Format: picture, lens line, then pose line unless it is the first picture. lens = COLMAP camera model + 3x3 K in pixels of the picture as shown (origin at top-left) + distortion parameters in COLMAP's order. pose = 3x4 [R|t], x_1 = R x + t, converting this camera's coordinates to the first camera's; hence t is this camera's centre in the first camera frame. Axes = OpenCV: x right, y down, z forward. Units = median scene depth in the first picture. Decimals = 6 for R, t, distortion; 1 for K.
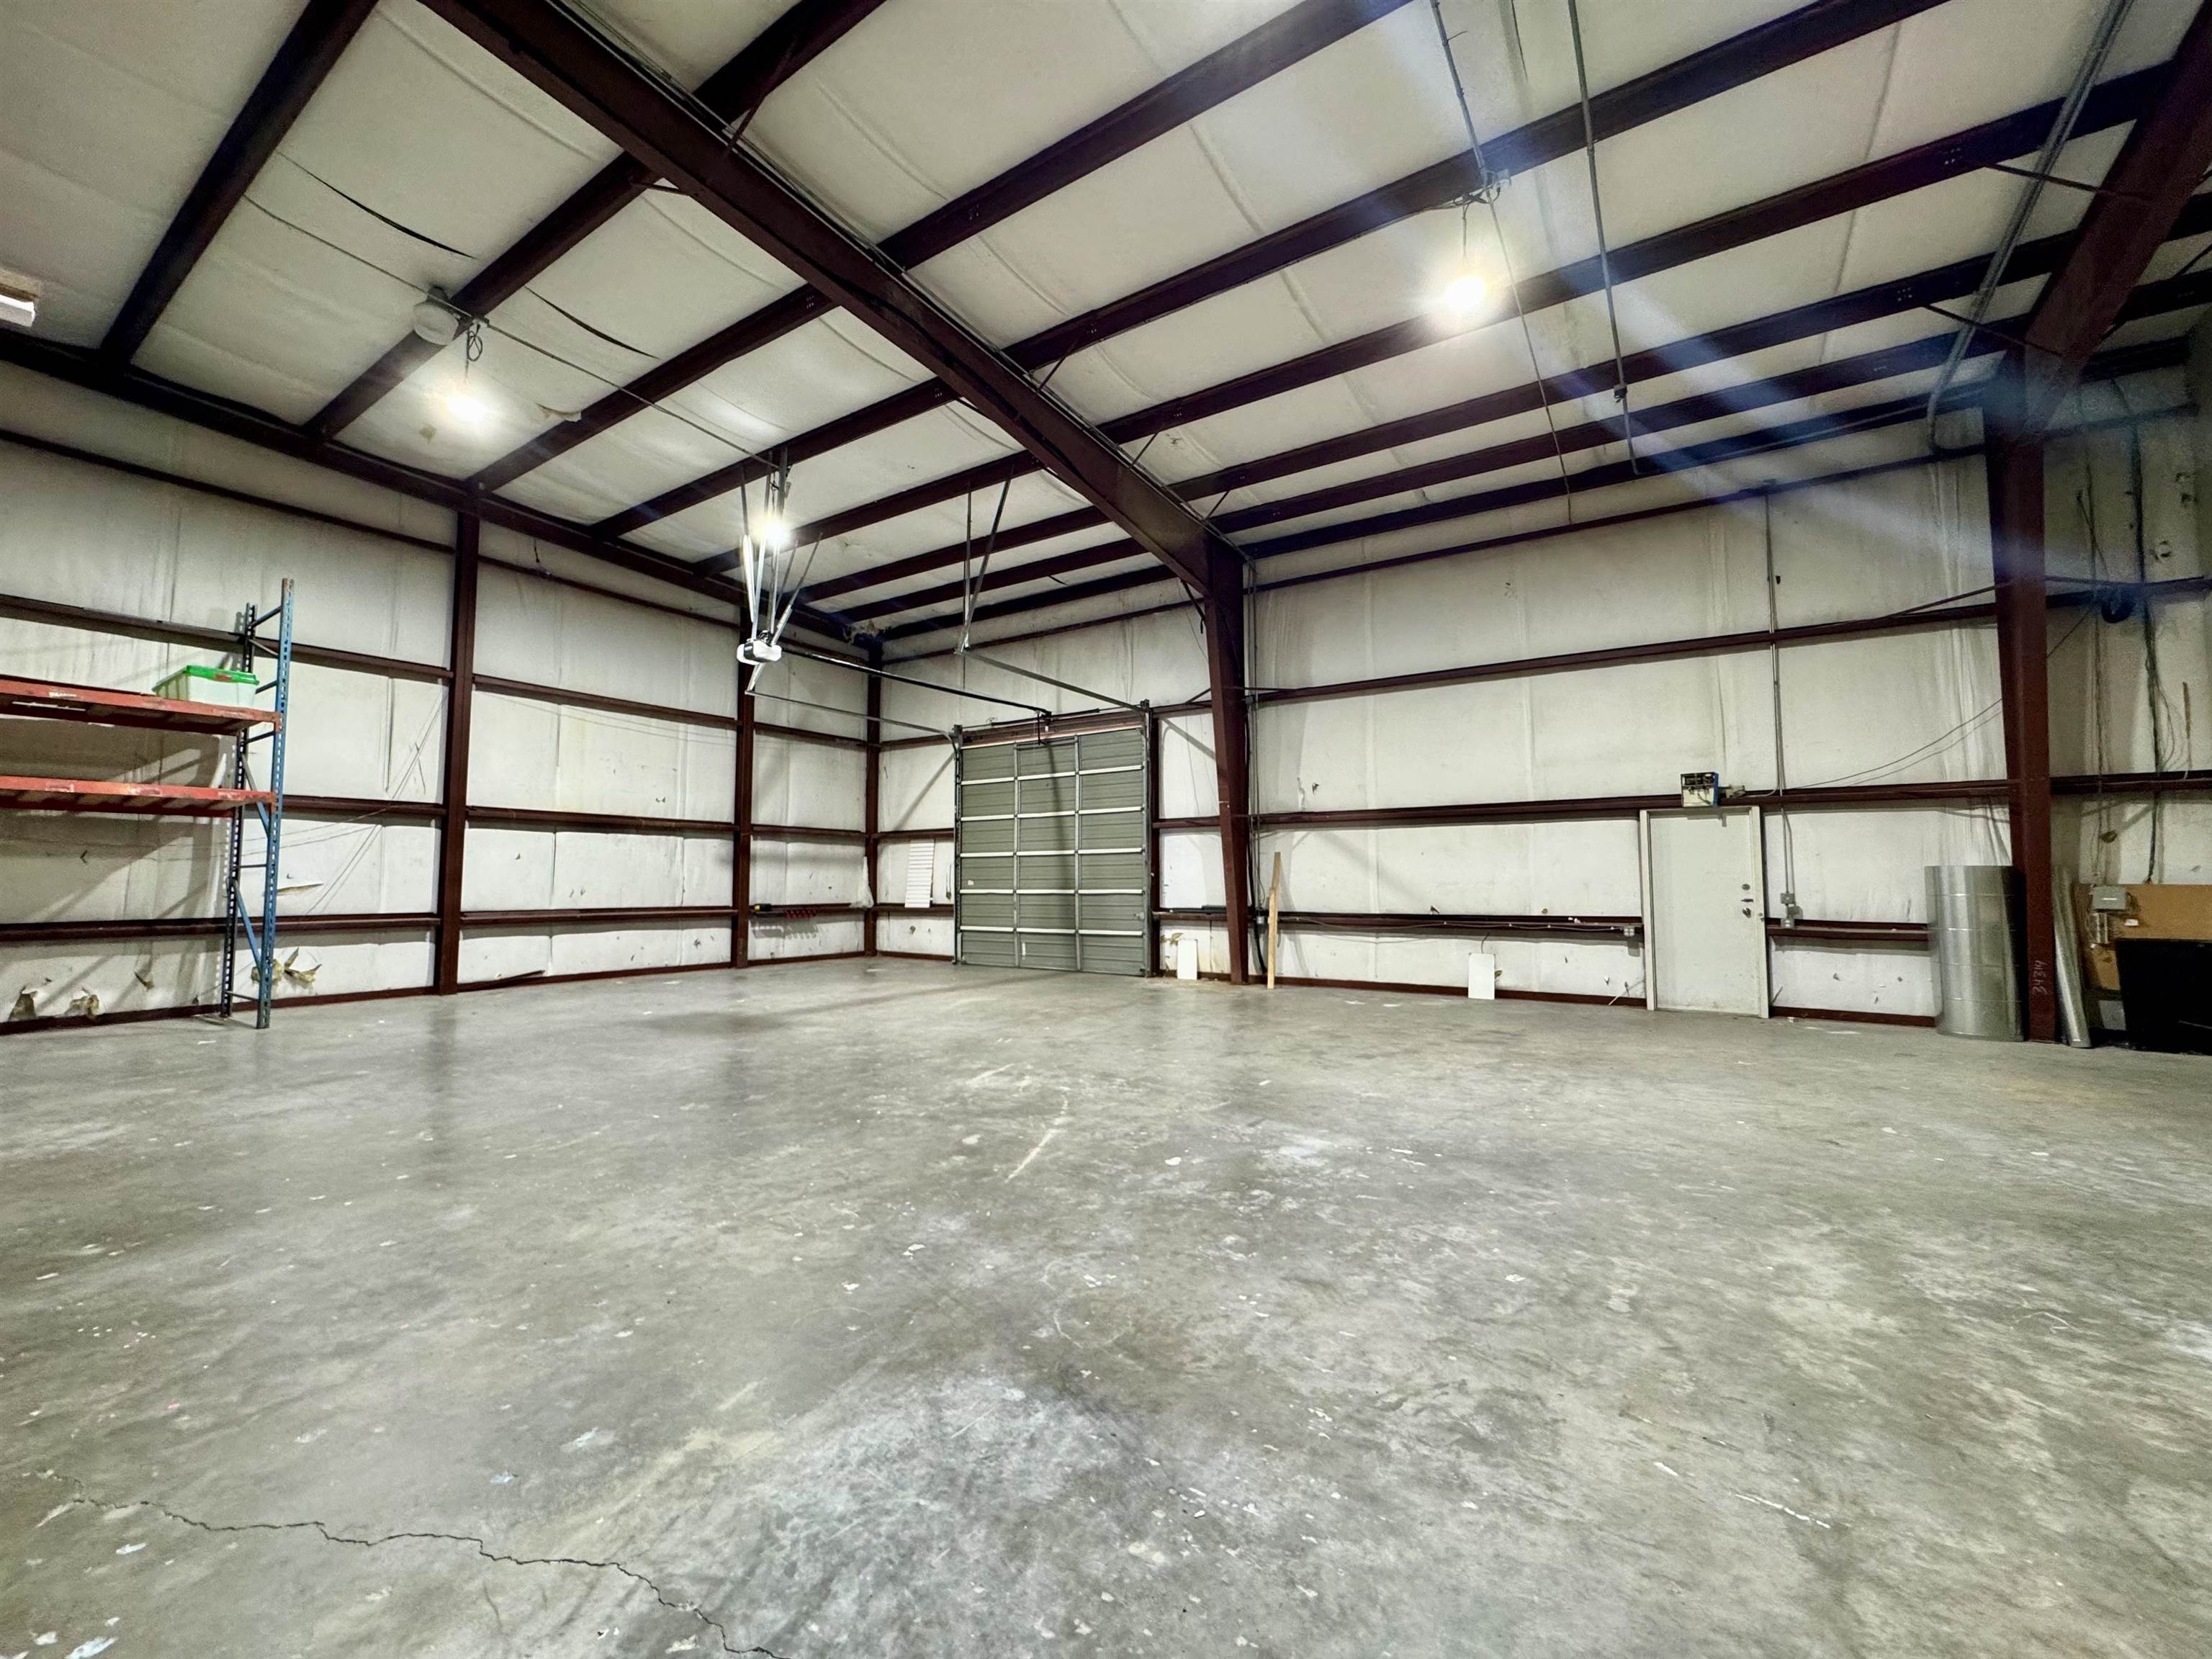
lens RADIAL K [[882.7, 0, 1108.6], [0, 882.7, 829.0], [0, 0, 1]] dist [-0.004821, 0.001034]
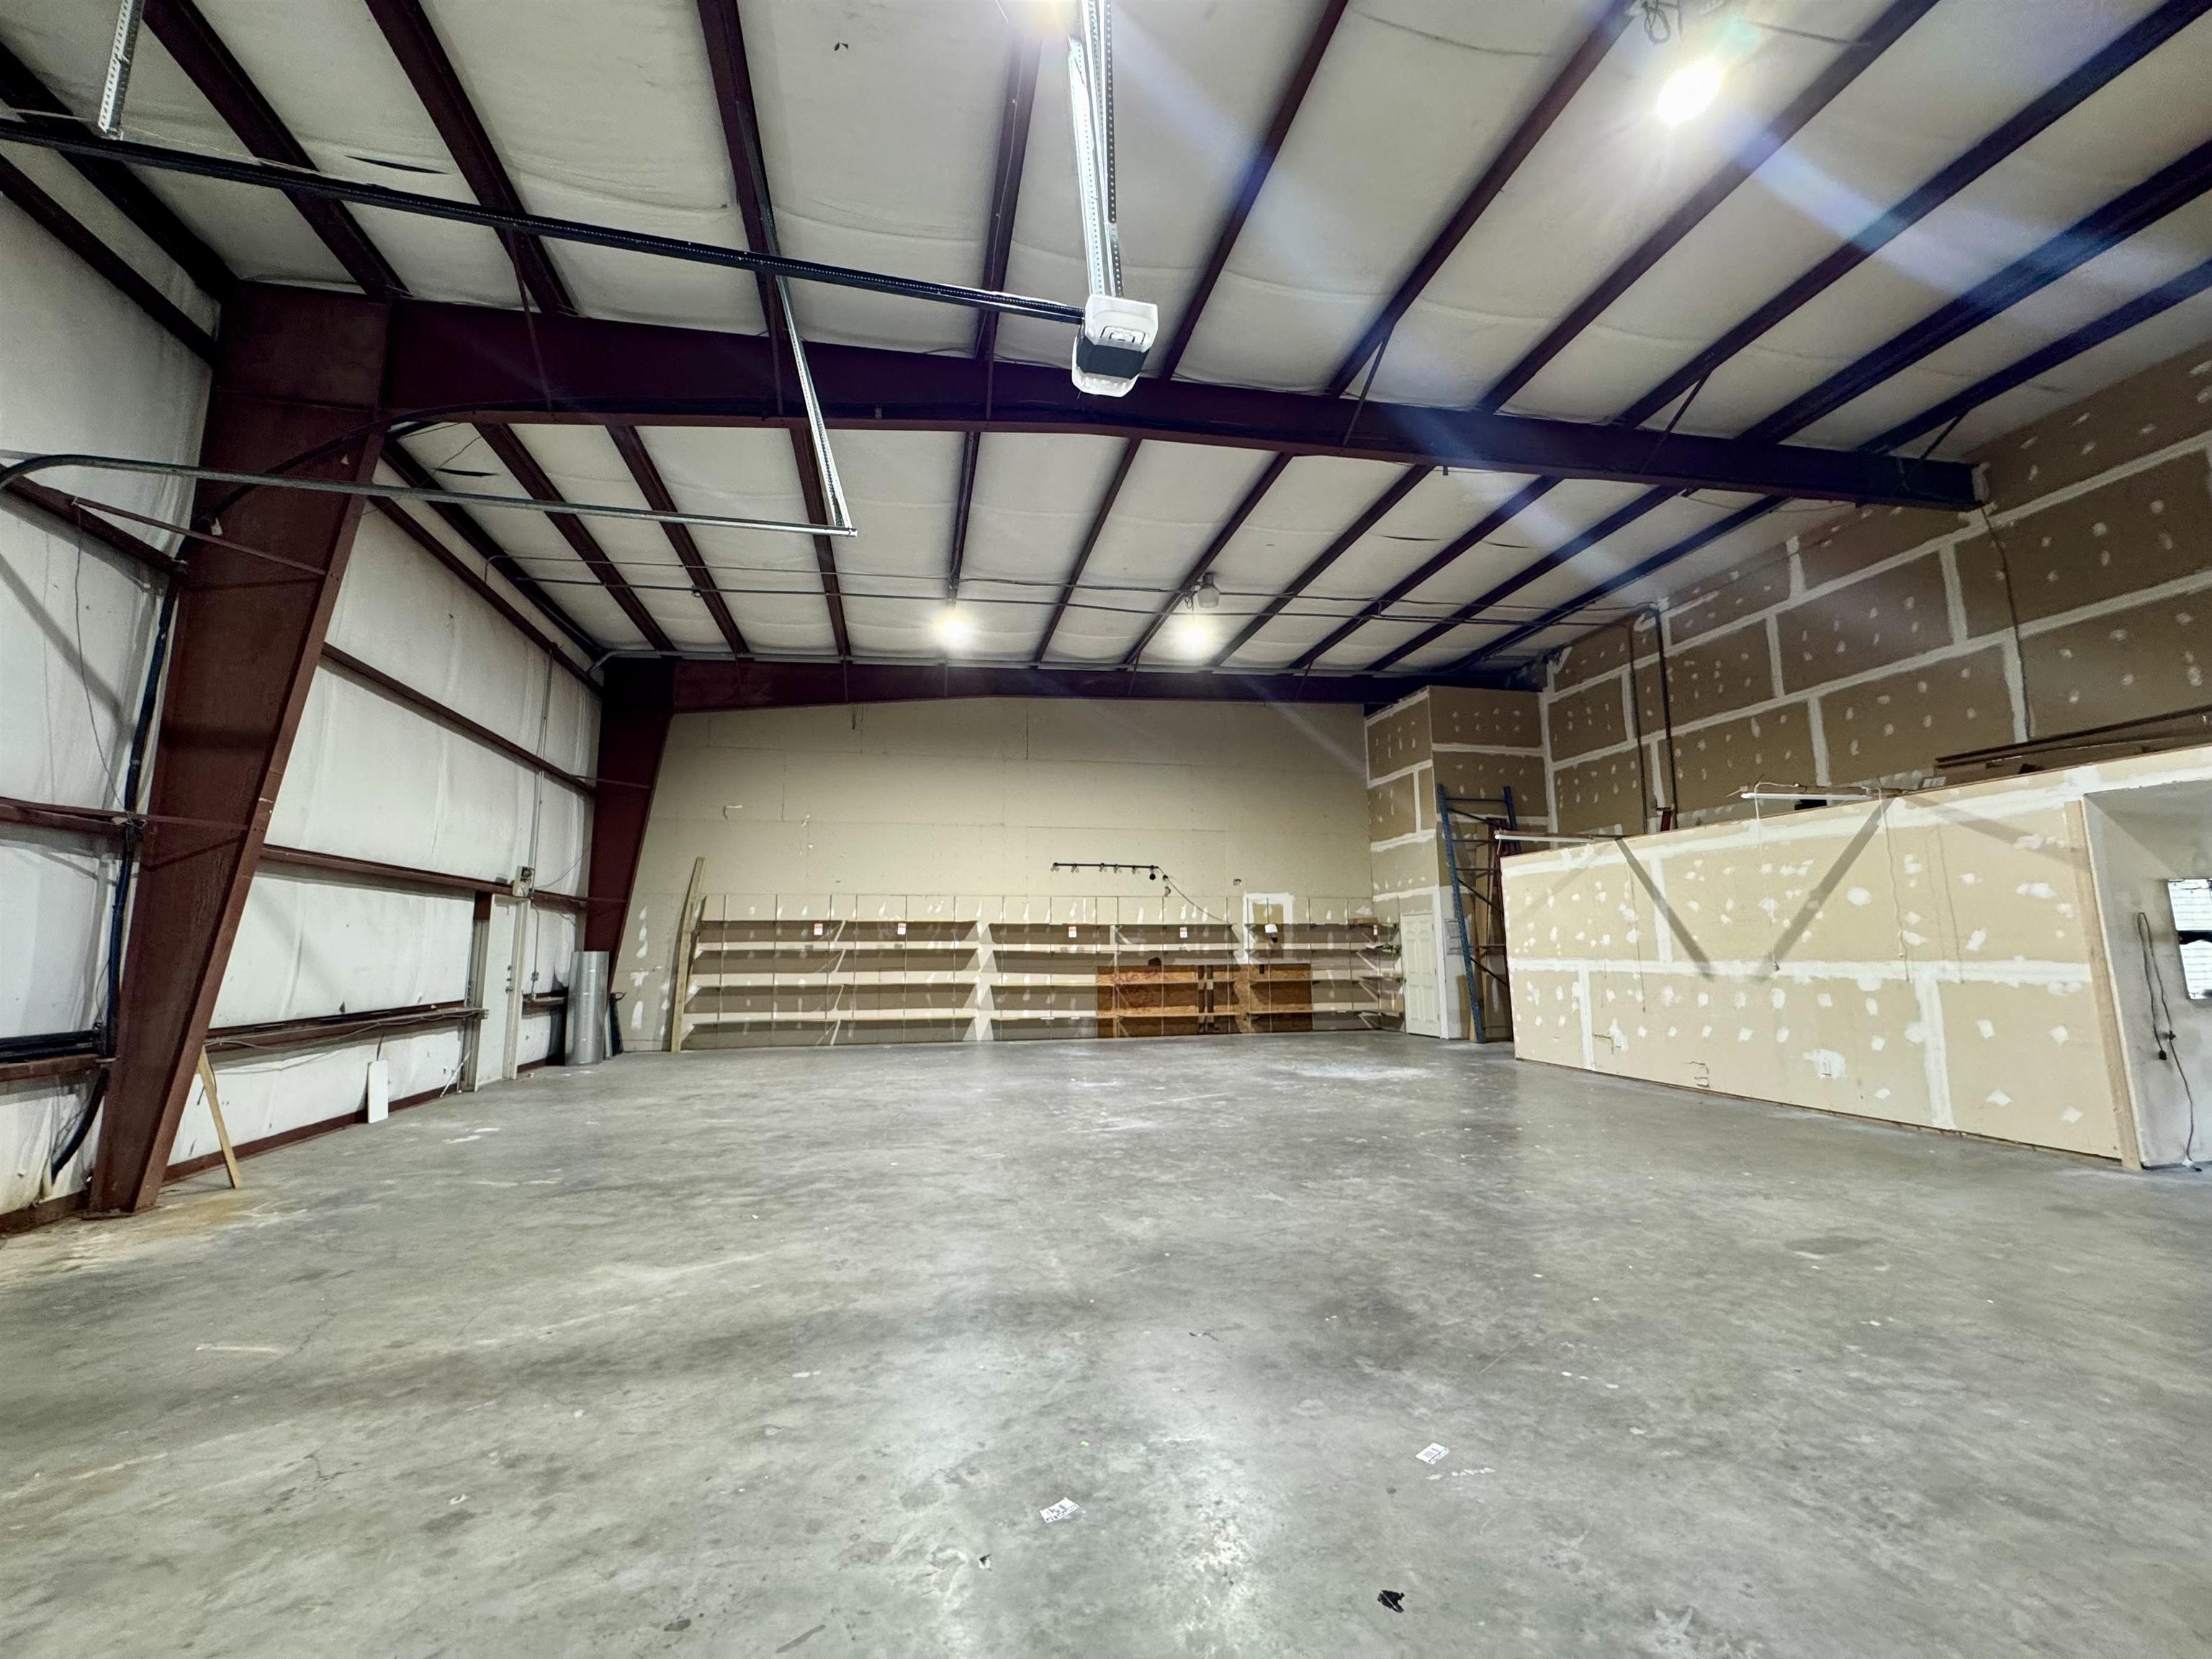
lens RADIAL K [[882.7, 0, 1108.1], [0, 882.7, 827.6], [0, 0, 1]] dist [-0.004821, 0.001034]
pose [[-0.722640, 0.103241, 0.683471, -0.594331], [-0.033108, 0.982478, -0.183412, 0.063624], [-0.690431, -0.155169, -0.706560, 1.169169]]
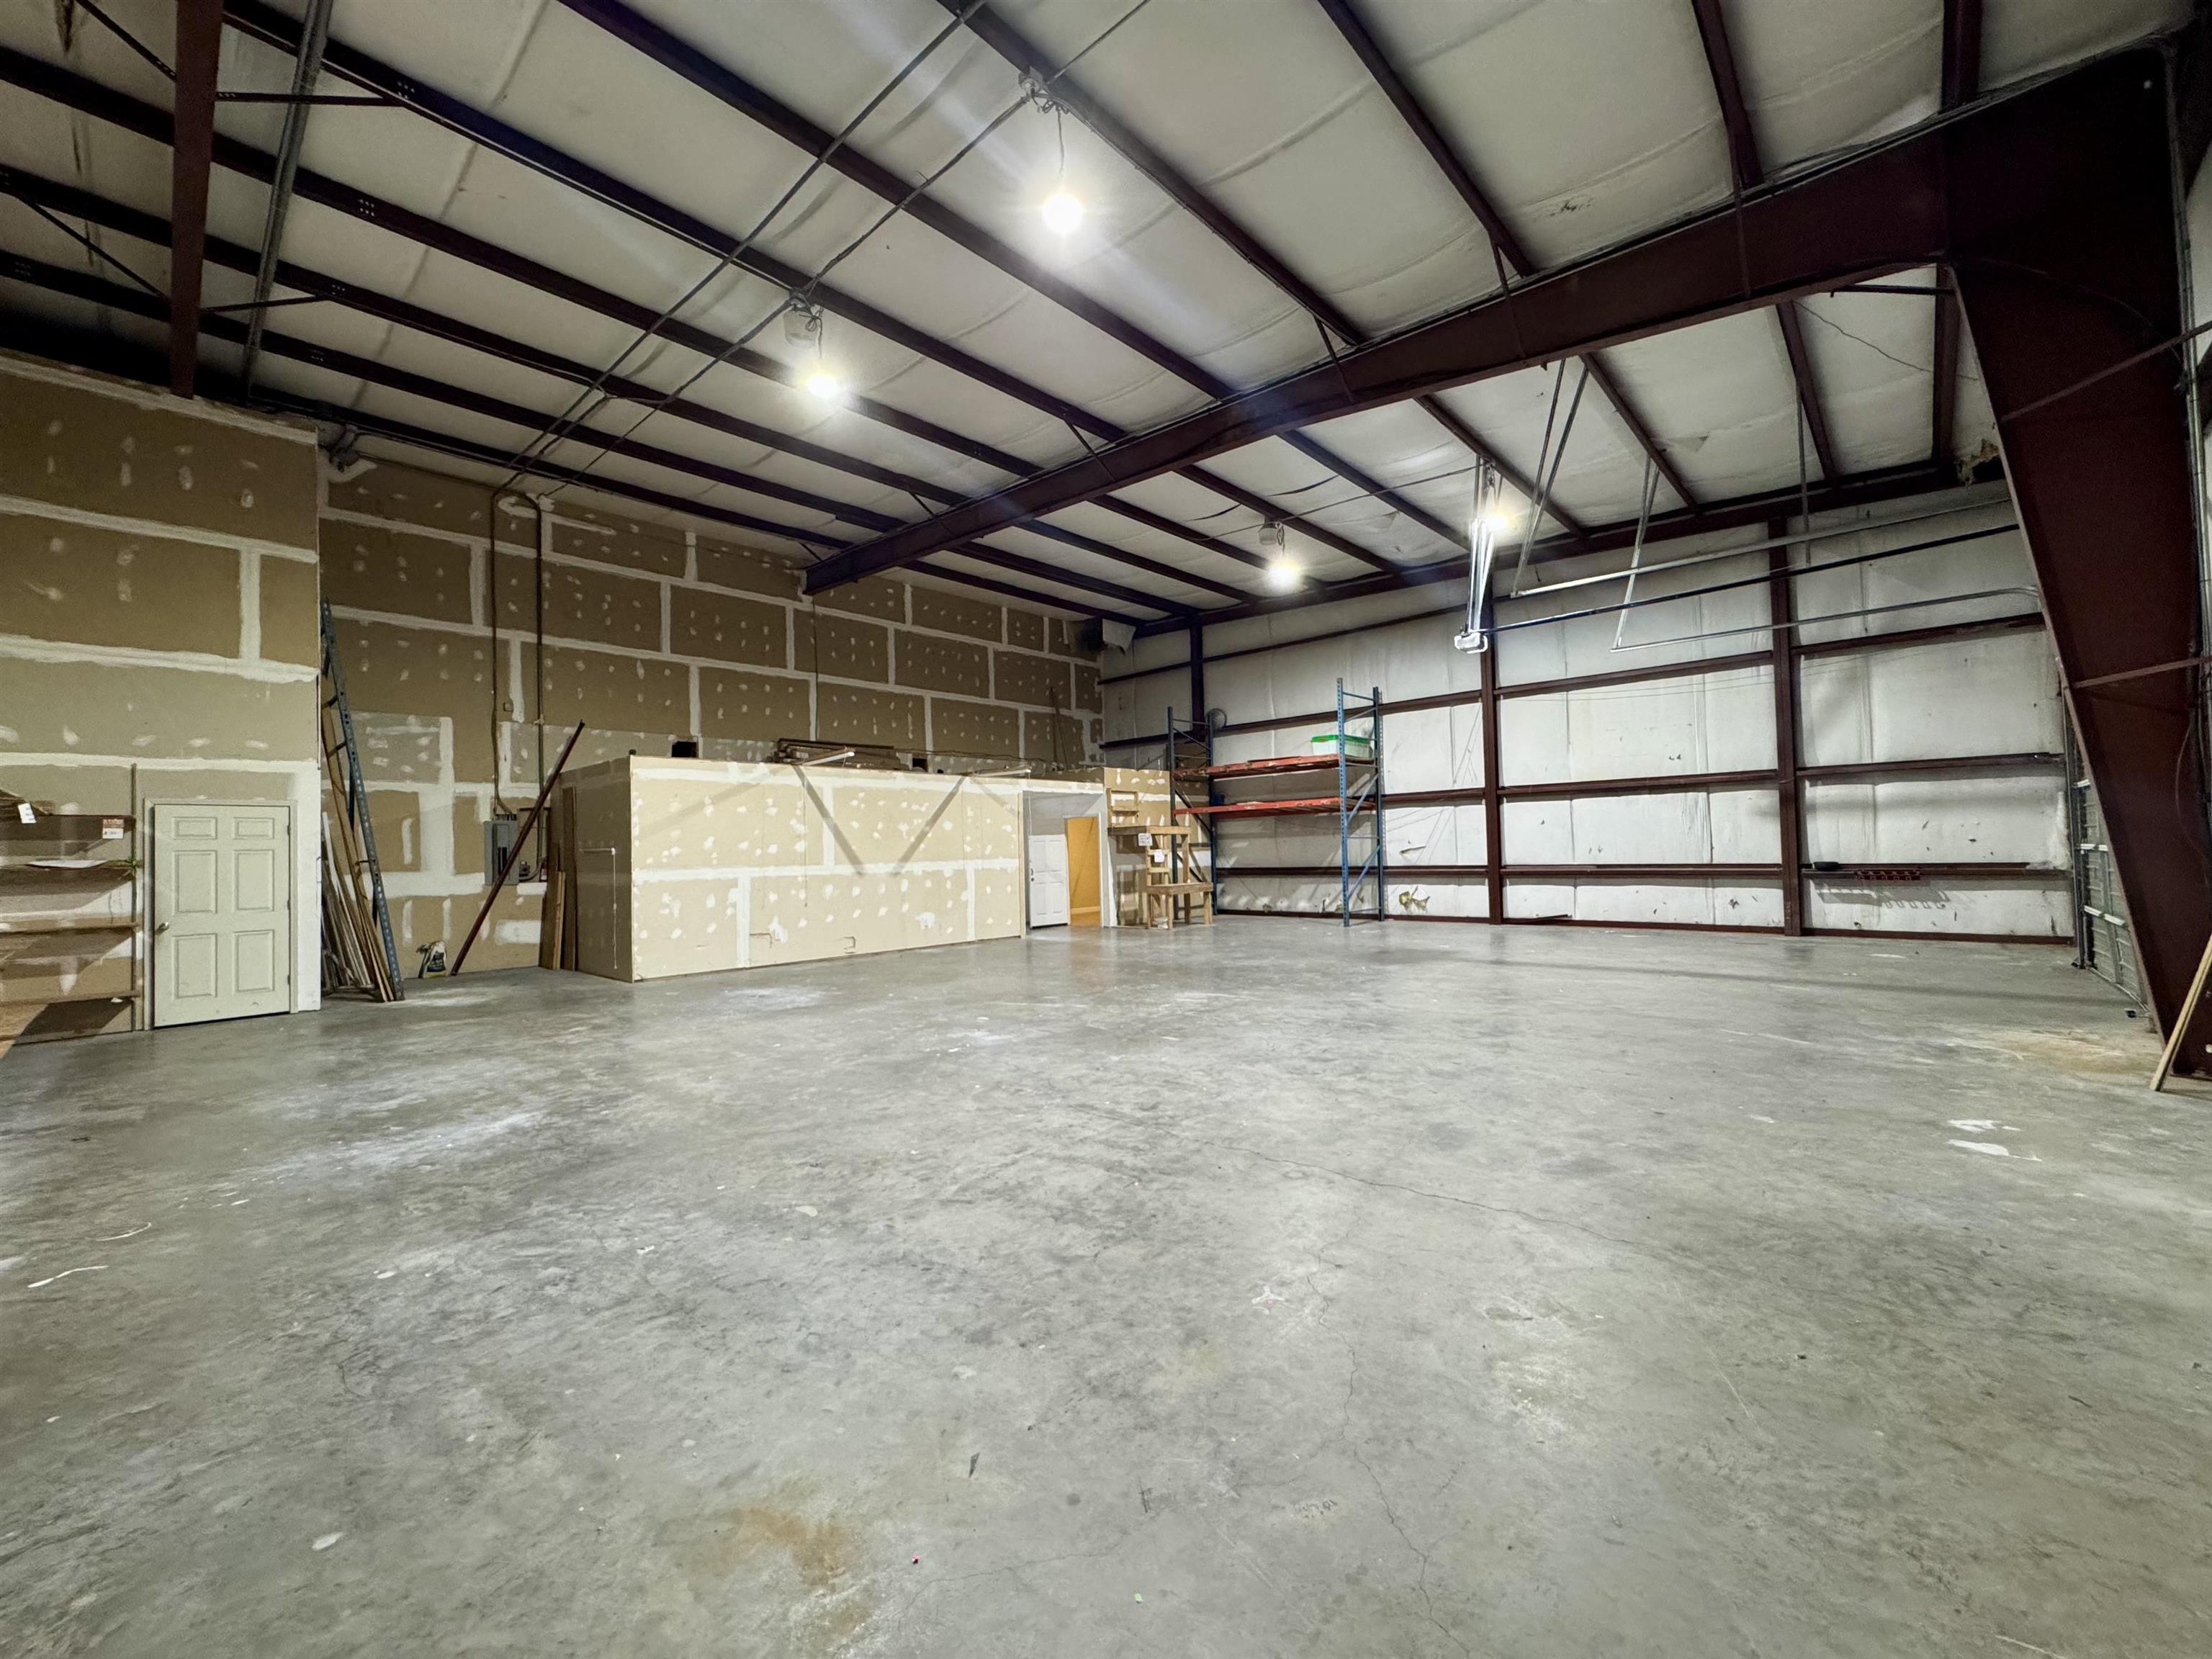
lens RADIAL K [[882.7, 0, 1108.3], [0, 882.7, 827.5], [0, 0, 1]] dist [-0.004821, 0.001034]
pose [[-0.163103, -0.021707, -0.986370, 0.754078], [0.083876, 0.995833, -0.035785, 0.036195], [0.983037, -0.088569, -0.160602, 0.666782]]
